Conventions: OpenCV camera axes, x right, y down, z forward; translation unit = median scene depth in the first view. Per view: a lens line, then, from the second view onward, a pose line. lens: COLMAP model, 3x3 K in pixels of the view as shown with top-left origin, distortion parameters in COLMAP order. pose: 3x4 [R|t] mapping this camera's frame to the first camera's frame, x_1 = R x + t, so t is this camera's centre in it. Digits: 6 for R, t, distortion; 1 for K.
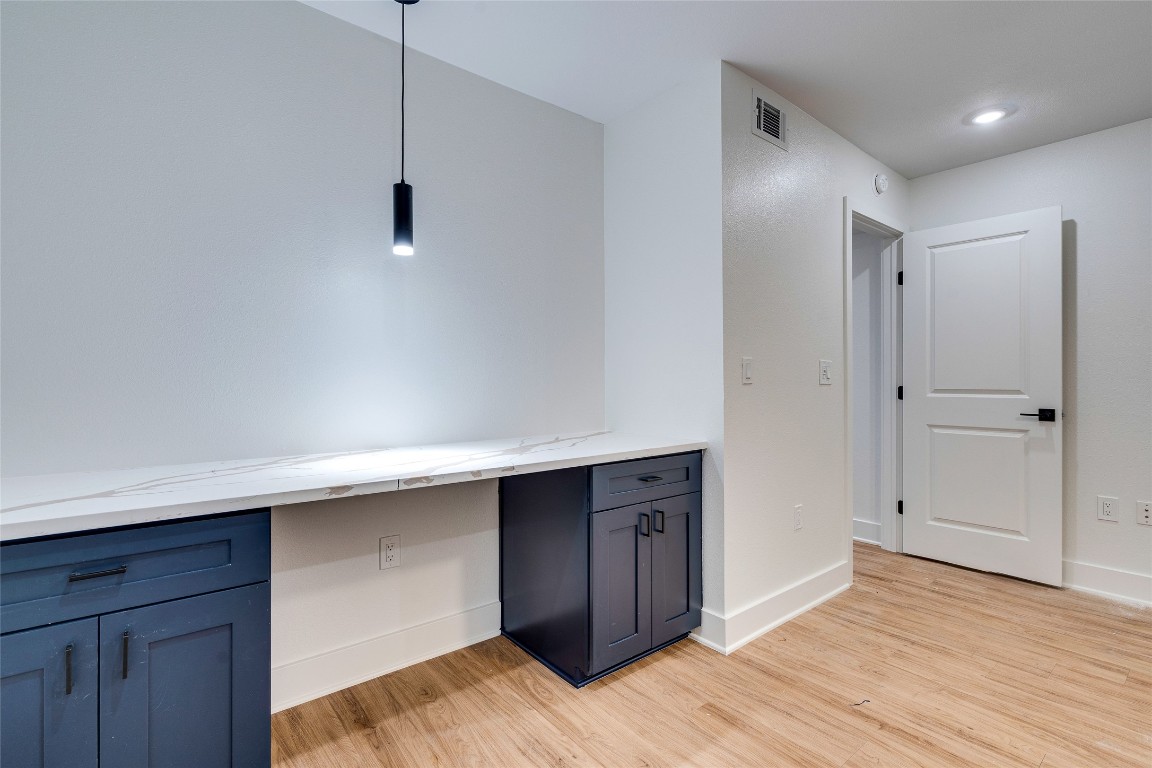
lens RADIAL K [[531.0, 0, 578.2], [0, 531.0, 381.1], [0, 0, 1]] dist [-0.006414, 0.000540]
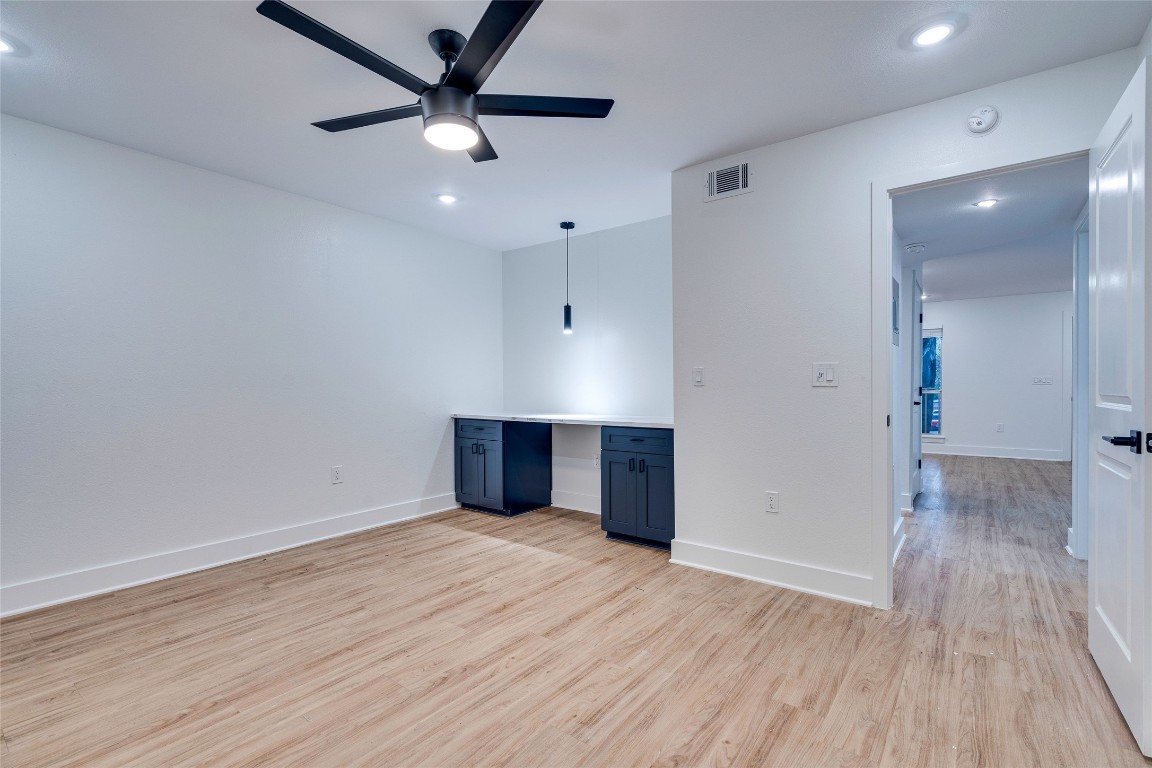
lens RADIAL K [[521.0, 0, 581.6], [0, 521.0, 393.3], [0, 0, 1]] dist [-0.003551, -0.000165]
pose [[0.235193, 0.012136, -0.971873, 1.580567], [0.003307, 0.999906, 0.013286, 0.005441], [0.971943, -0.006339, 0.235131, 0.375961]]
